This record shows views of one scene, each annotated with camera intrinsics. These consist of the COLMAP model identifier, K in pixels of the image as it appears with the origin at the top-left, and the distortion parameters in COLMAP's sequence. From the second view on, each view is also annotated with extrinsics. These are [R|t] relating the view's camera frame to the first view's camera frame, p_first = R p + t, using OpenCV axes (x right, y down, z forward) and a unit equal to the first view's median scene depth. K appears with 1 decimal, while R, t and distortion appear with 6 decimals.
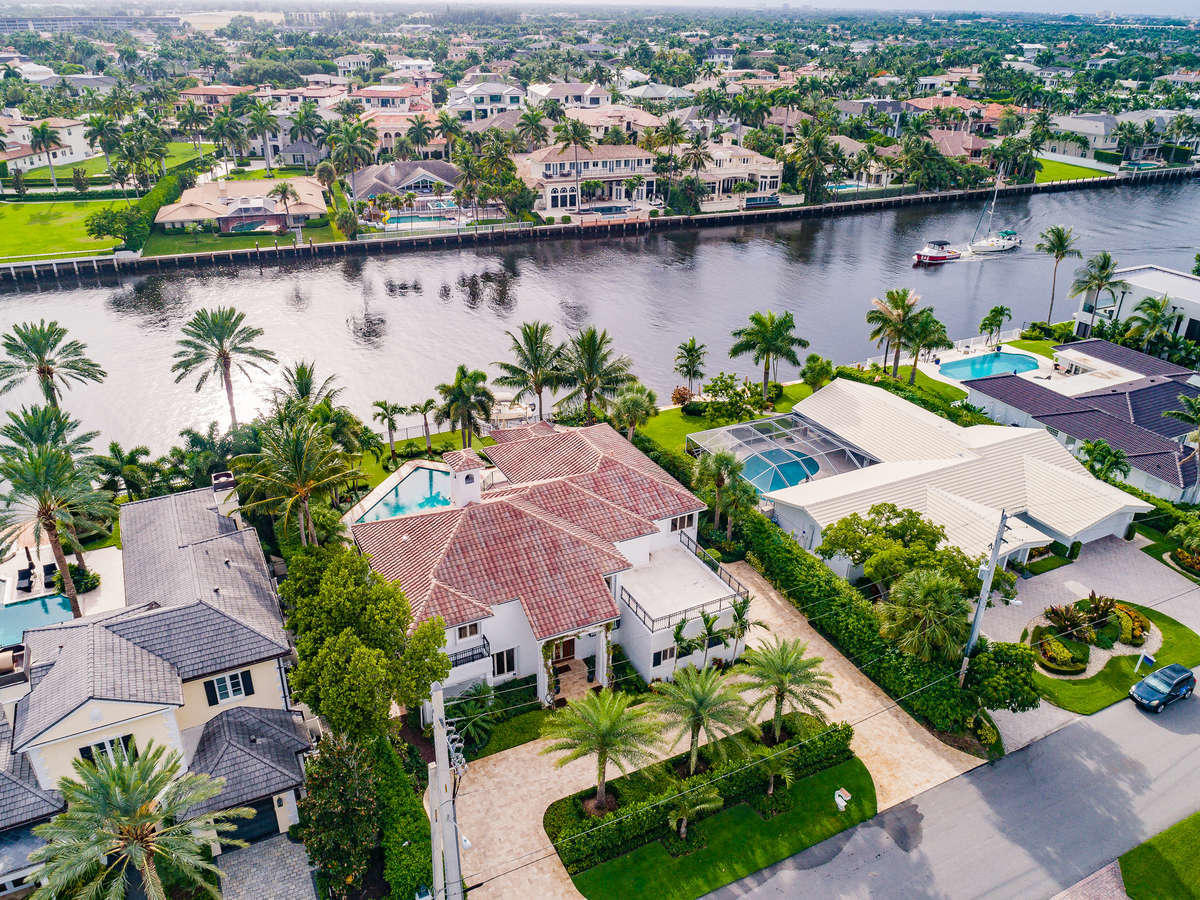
lens RADIAL K [[899.6, 0, 600.0], [0, 899.6, 450.0], [0, 0, 1]] dist [-0.027033, 0.010210]
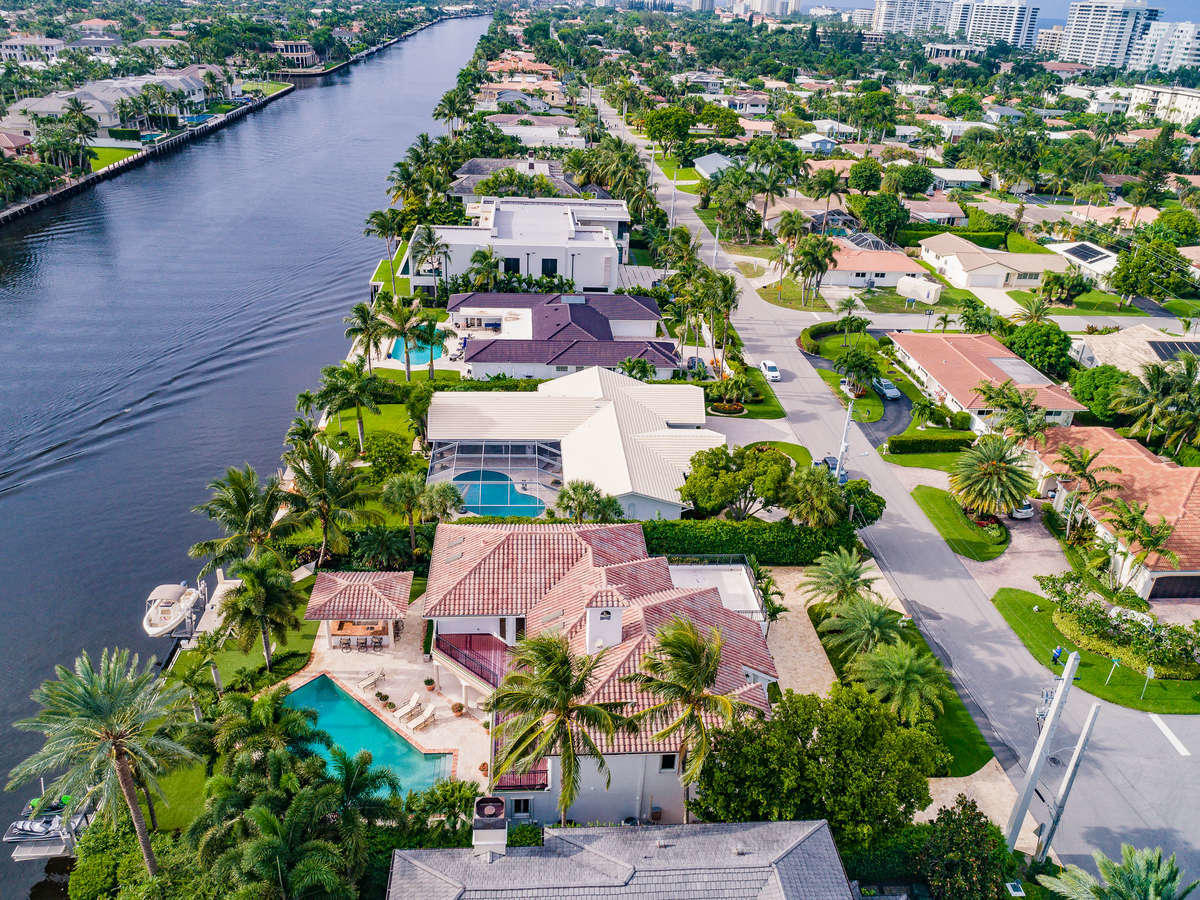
lens RADIAL K [[899.6, 0, 600.0], [0, 899.6, 450.0], [0, 0, 1]] dist [-0.027033, 0.010210]
pose [[0.384948, -0.416239, 0.823747, -0.326452], [0.377515, 0.885460, 0.271005, -0.141881], [-0.842198, 0.206654, 0.497993, 0.211029]]
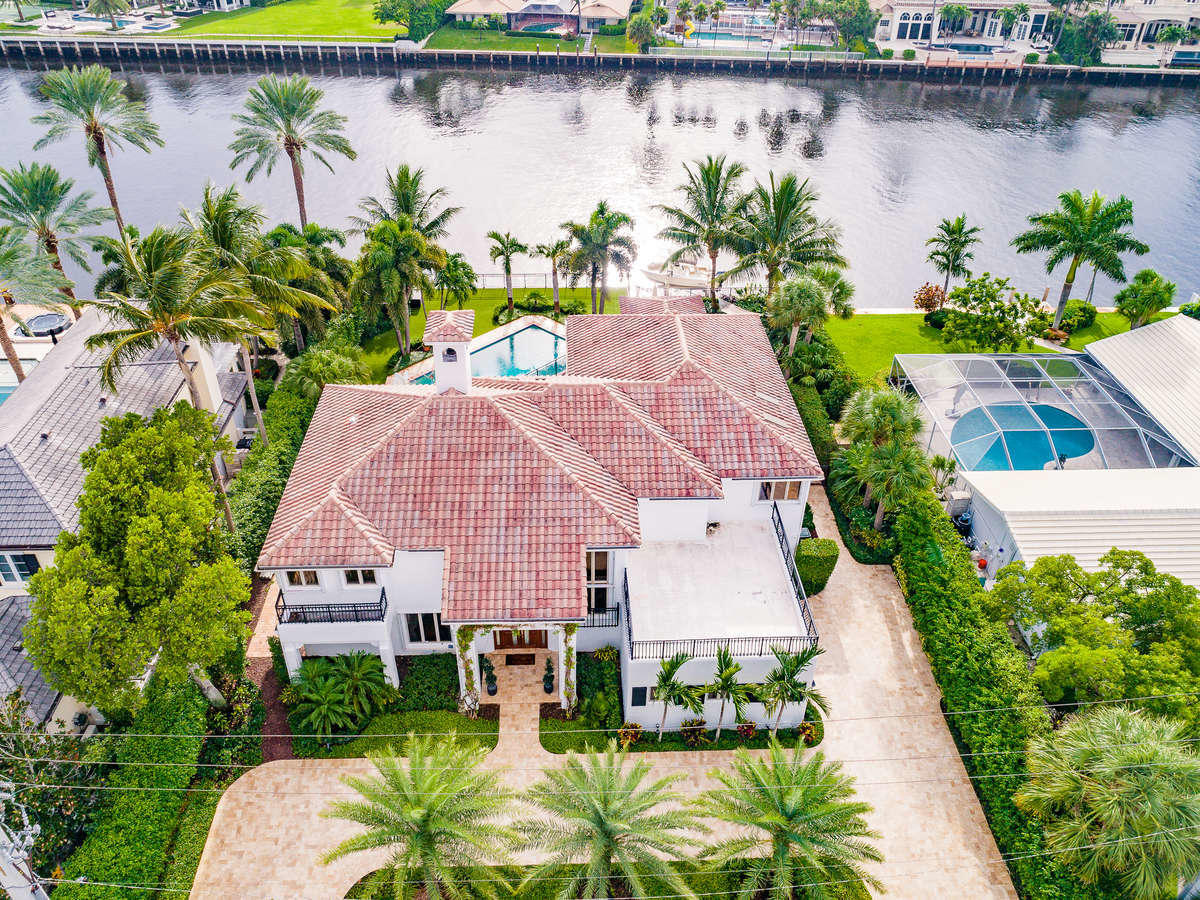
lens RADIAL K [[899.6, 0, 600.0], [0, 899.6, 450.0], [0, 0, 1]] dist [-0.027033, 0.010210]
pose [[0.909143, 0.239323, -0.340856, 0.078575], [-0.184779, 0.965236, 0.184867, -0.017226], [0.373250, -0.105088, 0.921760, 0.157754]]
